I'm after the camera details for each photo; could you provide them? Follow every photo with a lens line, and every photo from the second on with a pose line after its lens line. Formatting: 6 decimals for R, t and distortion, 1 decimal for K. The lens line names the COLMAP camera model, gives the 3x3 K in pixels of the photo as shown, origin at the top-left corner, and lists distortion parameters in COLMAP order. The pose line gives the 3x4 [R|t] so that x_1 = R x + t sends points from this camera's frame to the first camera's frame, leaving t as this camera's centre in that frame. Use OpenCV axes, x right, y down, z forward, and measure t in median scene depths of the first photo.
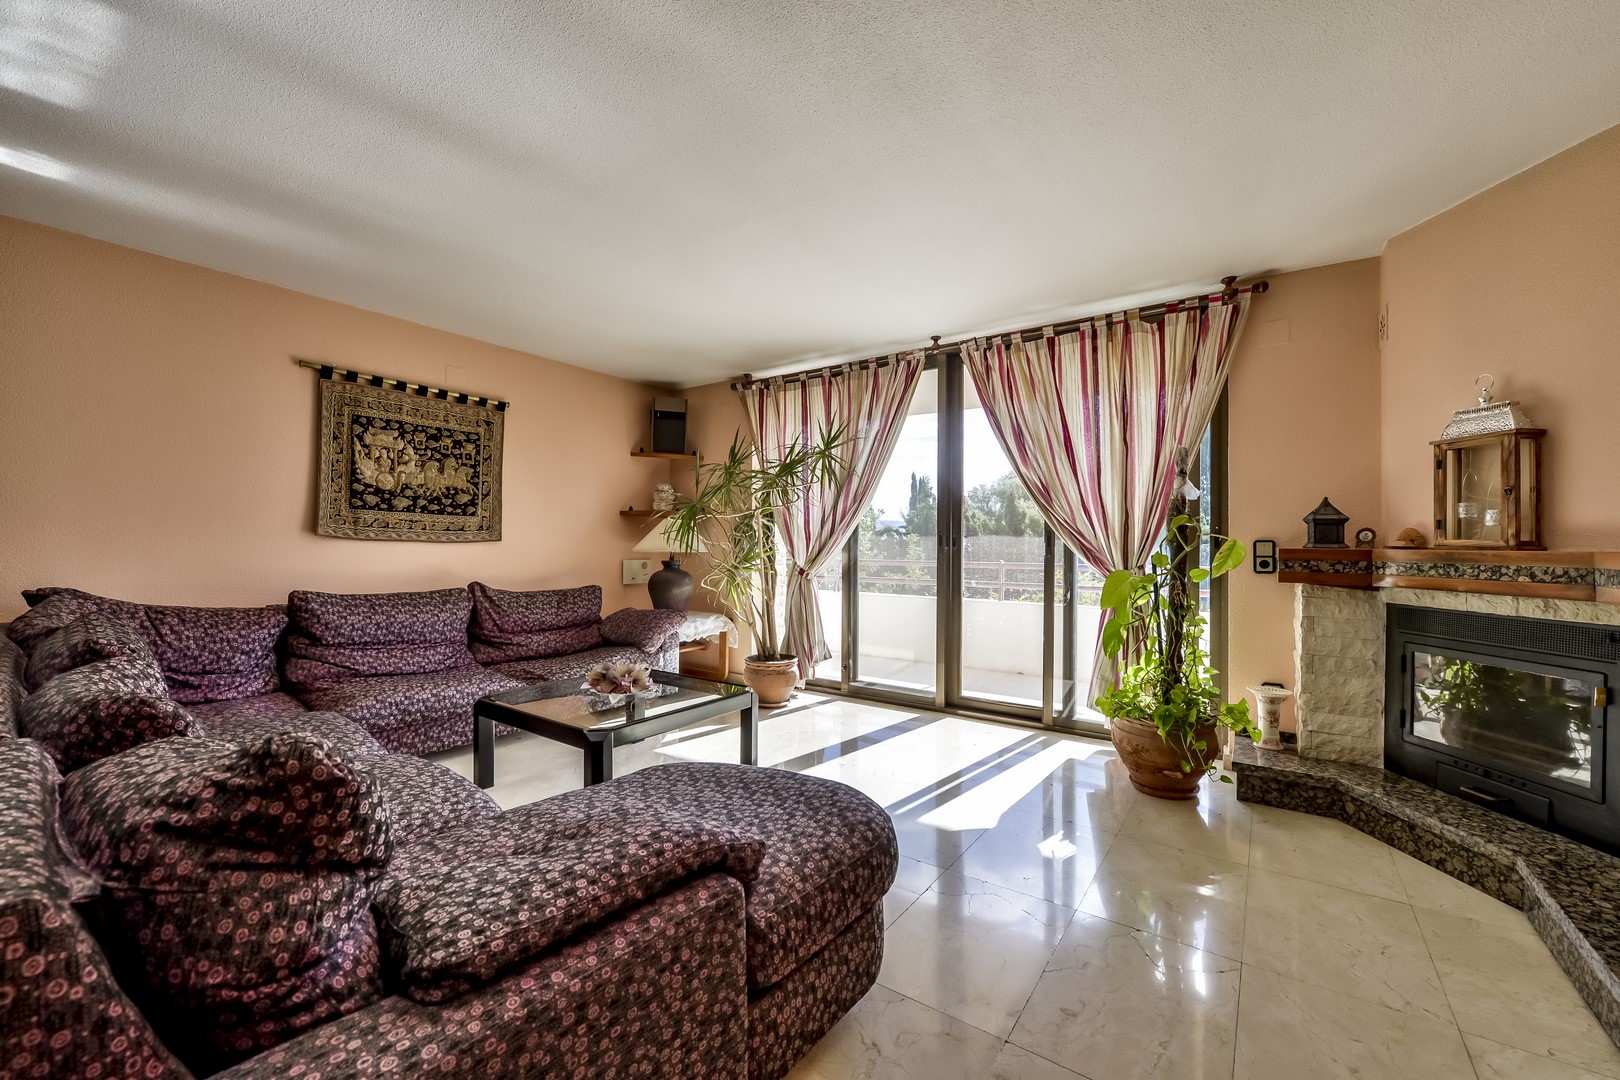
lens RADIAL K [[645.9, 0, 820.6], [0, 645.9, 542.5], [0, 0, 1]] dist [-0.000964, -0.000954]
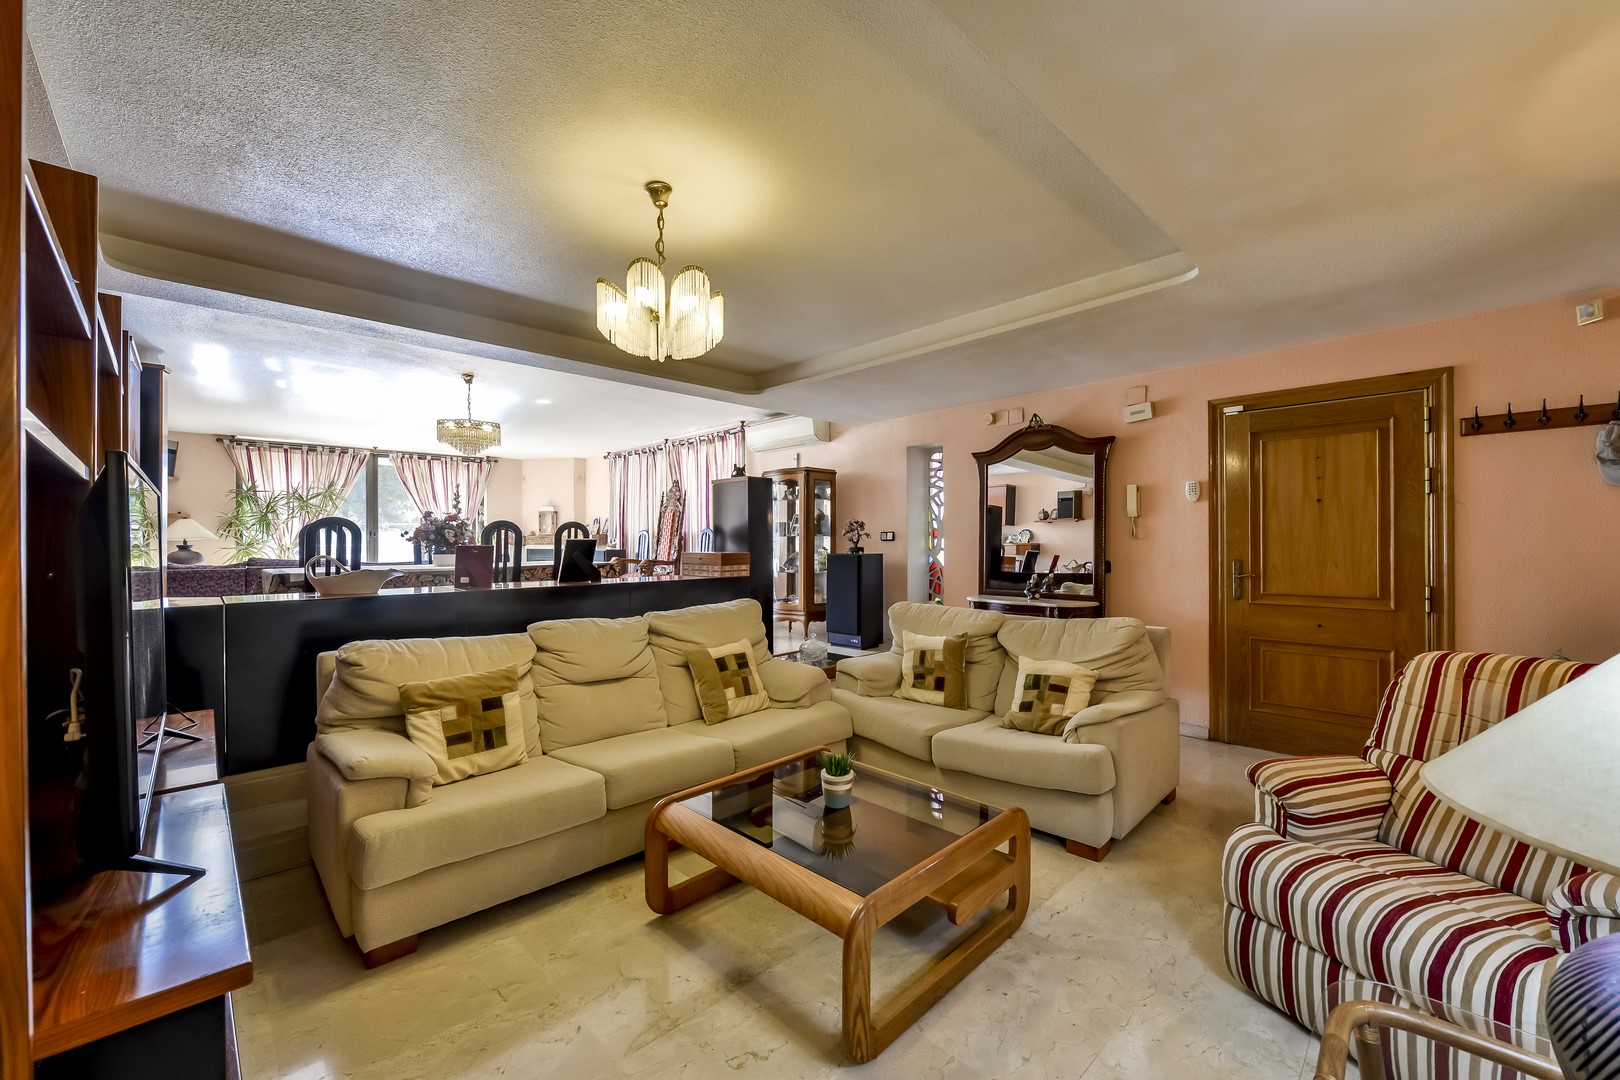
lens RADIAL K [[645.9, 0, 814.6], [0, 645.9, 542.5], [0, 0, 1]] dist [-0.000964, -0.000954]
pose [[0.170152, -0.006314, 0.985398, -1.915866], [0.000771, 0.999980, 0.006274, 0.021076], [-0.985418, -0.000308, 0.170154, -1.010086]]
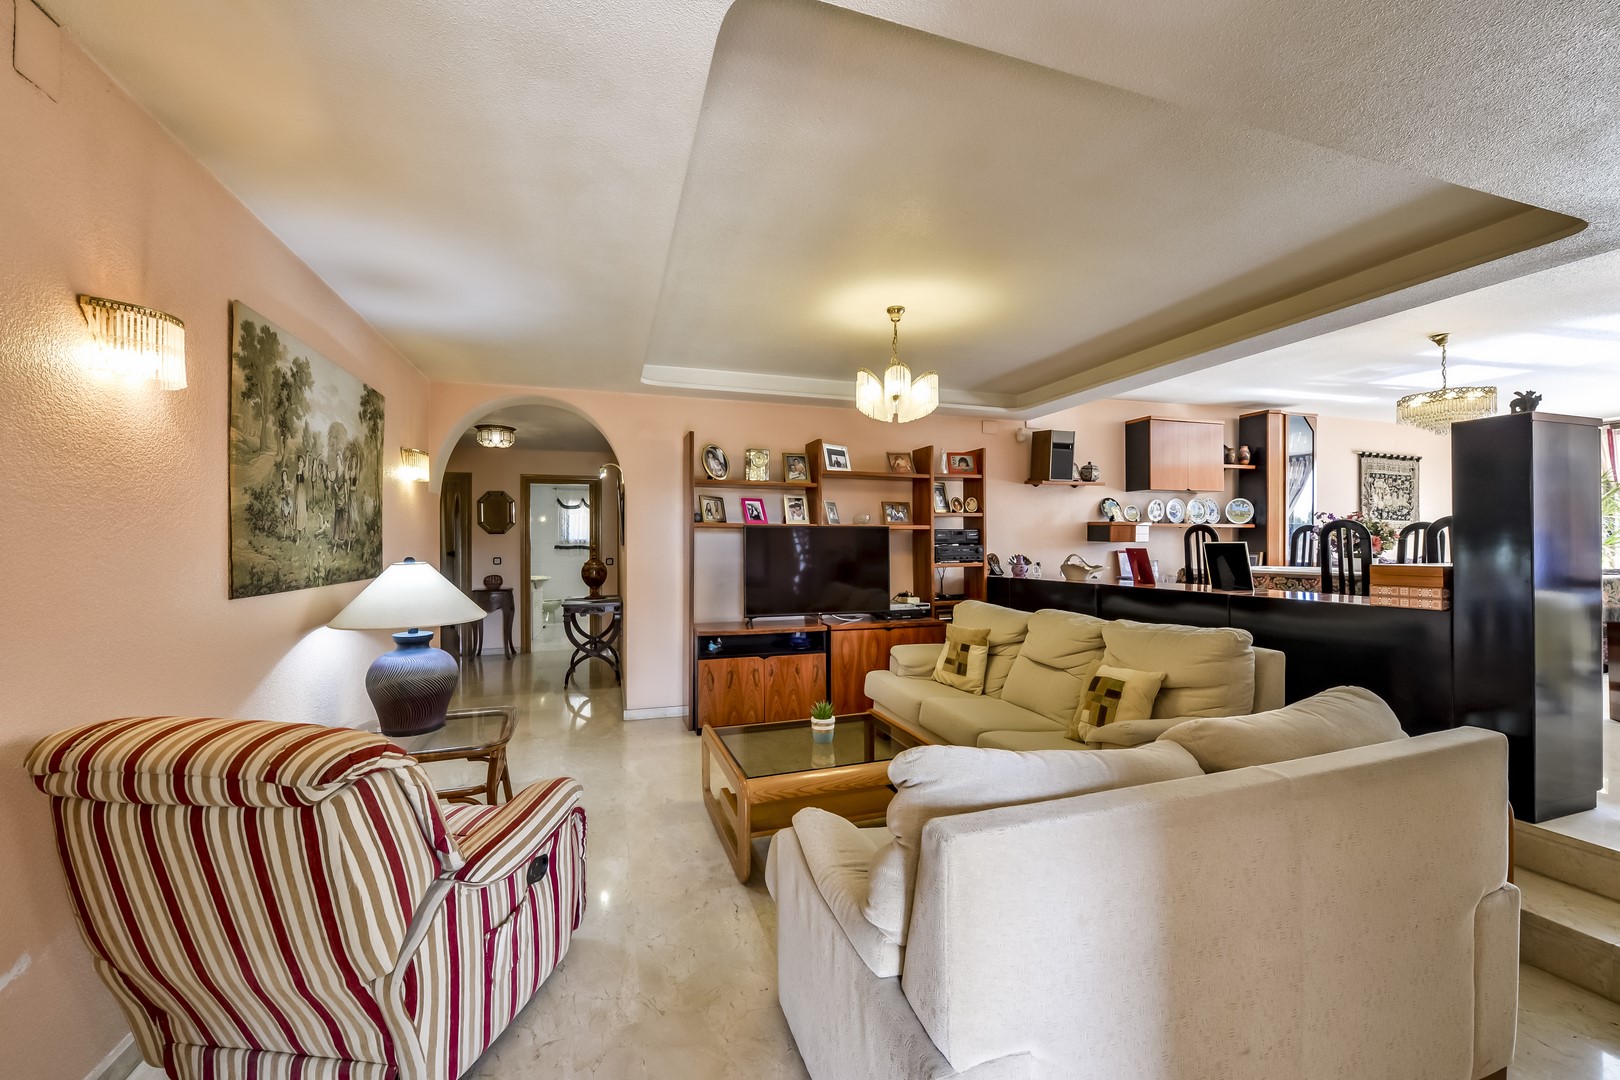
lens RADIAL K [[645.9, 0, 798.8], [0, 645.9, 545.6], [0, 0, 1]] dist [-0.000964, -0.000954]
pose [[0.792273, -0.005005, -0.610146, -0.839205], [0.005160, 0.999986, -0.001502, 0.024256], [0.610145, -0.001958, 0.792287, -1.593785]]
